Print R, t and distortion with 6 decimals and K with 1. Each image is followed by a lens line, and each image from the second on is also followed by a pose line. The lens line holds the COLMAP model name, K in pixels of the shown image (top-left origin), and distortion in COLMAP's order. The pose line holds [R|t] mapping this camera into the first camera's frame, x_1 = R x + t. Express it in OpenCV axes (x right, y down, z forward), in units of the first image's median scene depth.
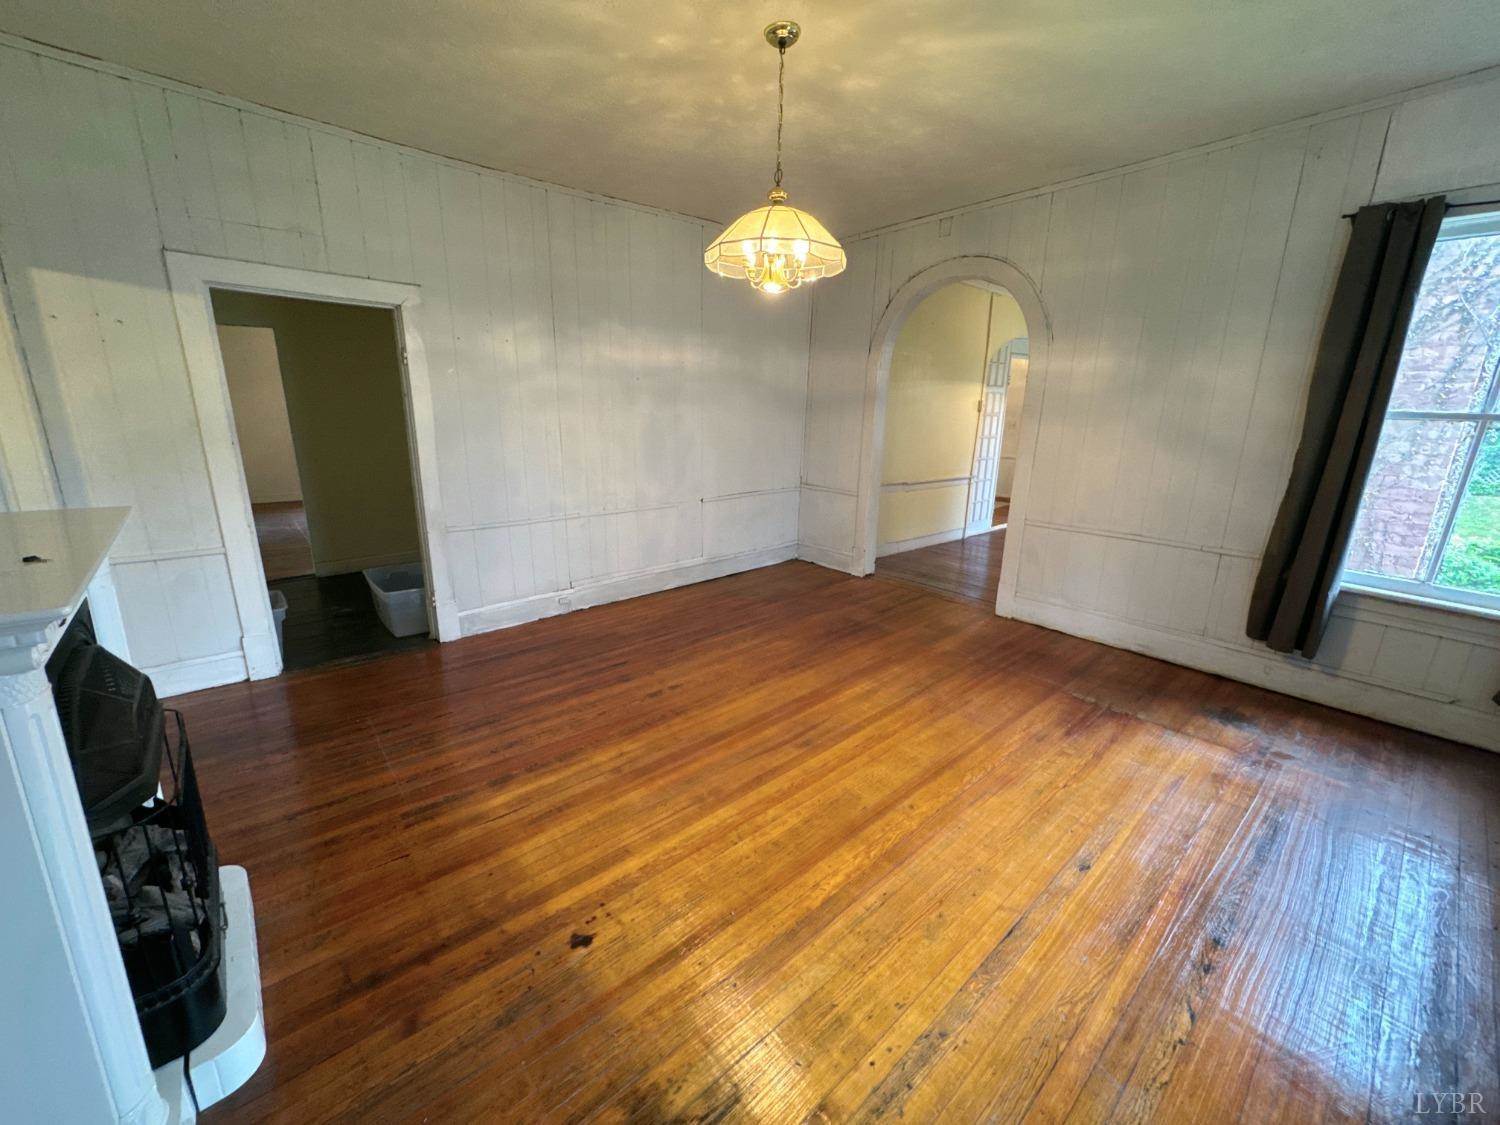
lens RADIAL K [[598.0, 0, 749.9], [0, 598.0, 559.1], [0, 0, 1]] dist [-0.002520, 0.000060]
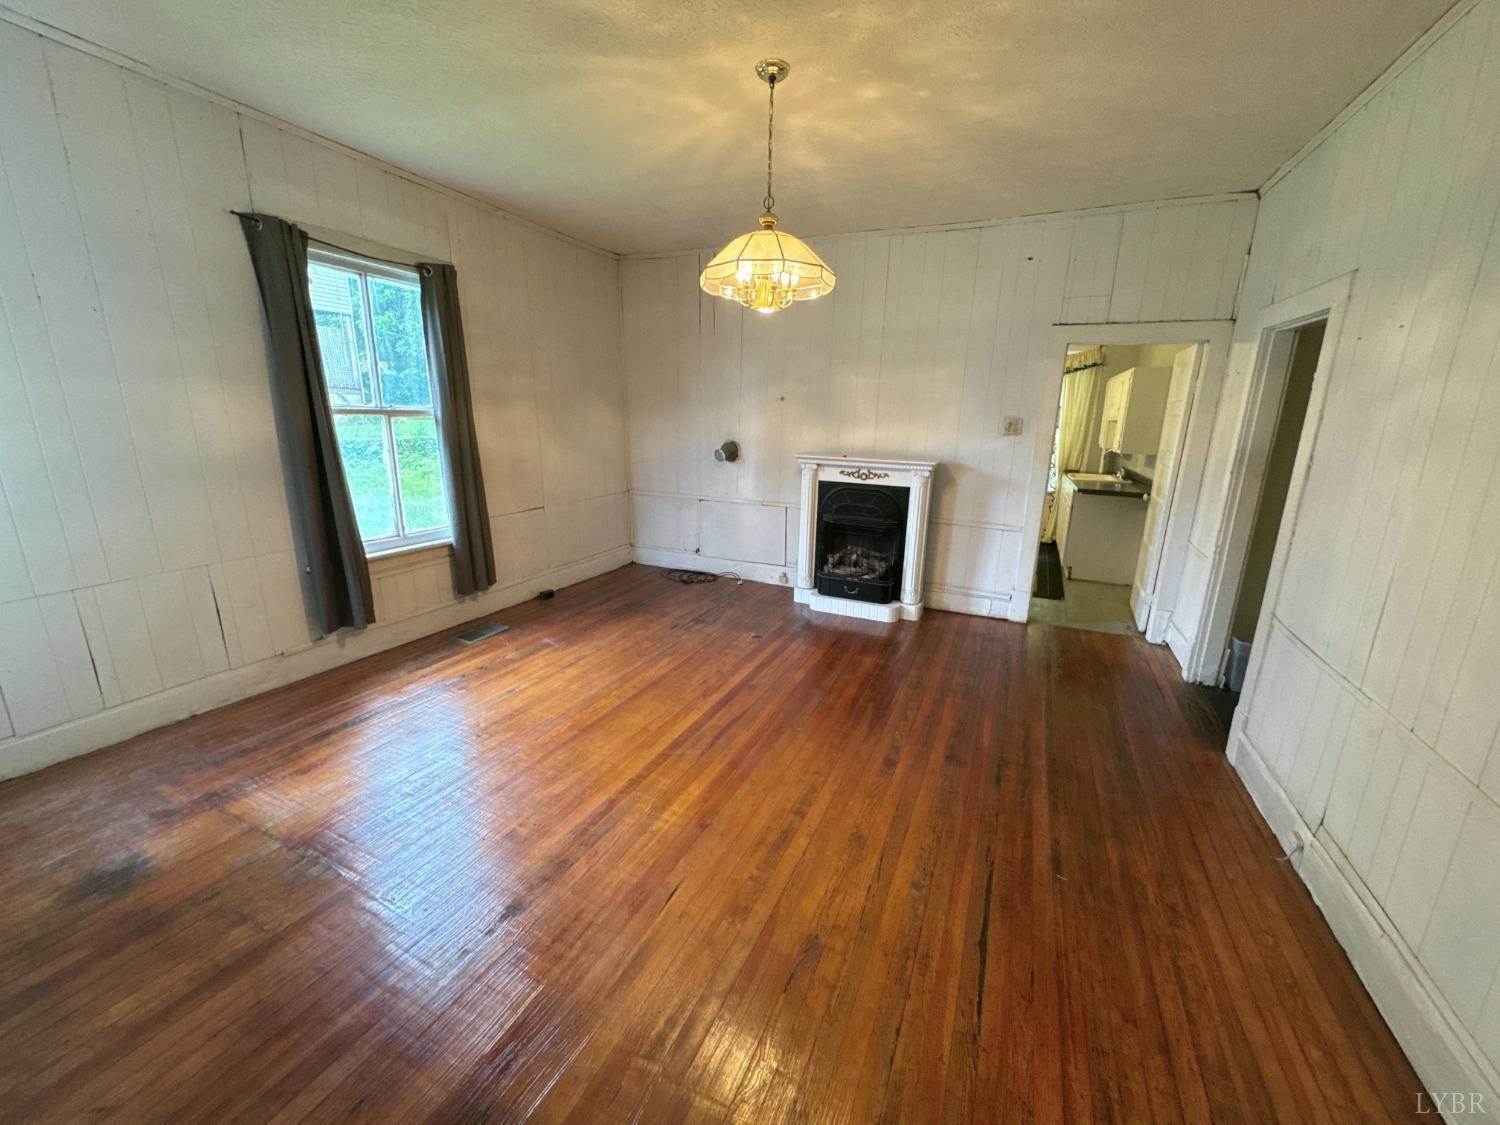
lens RADIAL K [[598.0, 0, 749.9], [0, 598.0, 559.1], [0, 0, 1]] dist [-0.002520, 0.000060]
pose [[-0.907054, 0.062038, -0.416418, 0.524914], [-0.149147, 0.877591, 0.455619, -0.529608], [0.393710, 0.475379, -0.786770, 1.991595]]
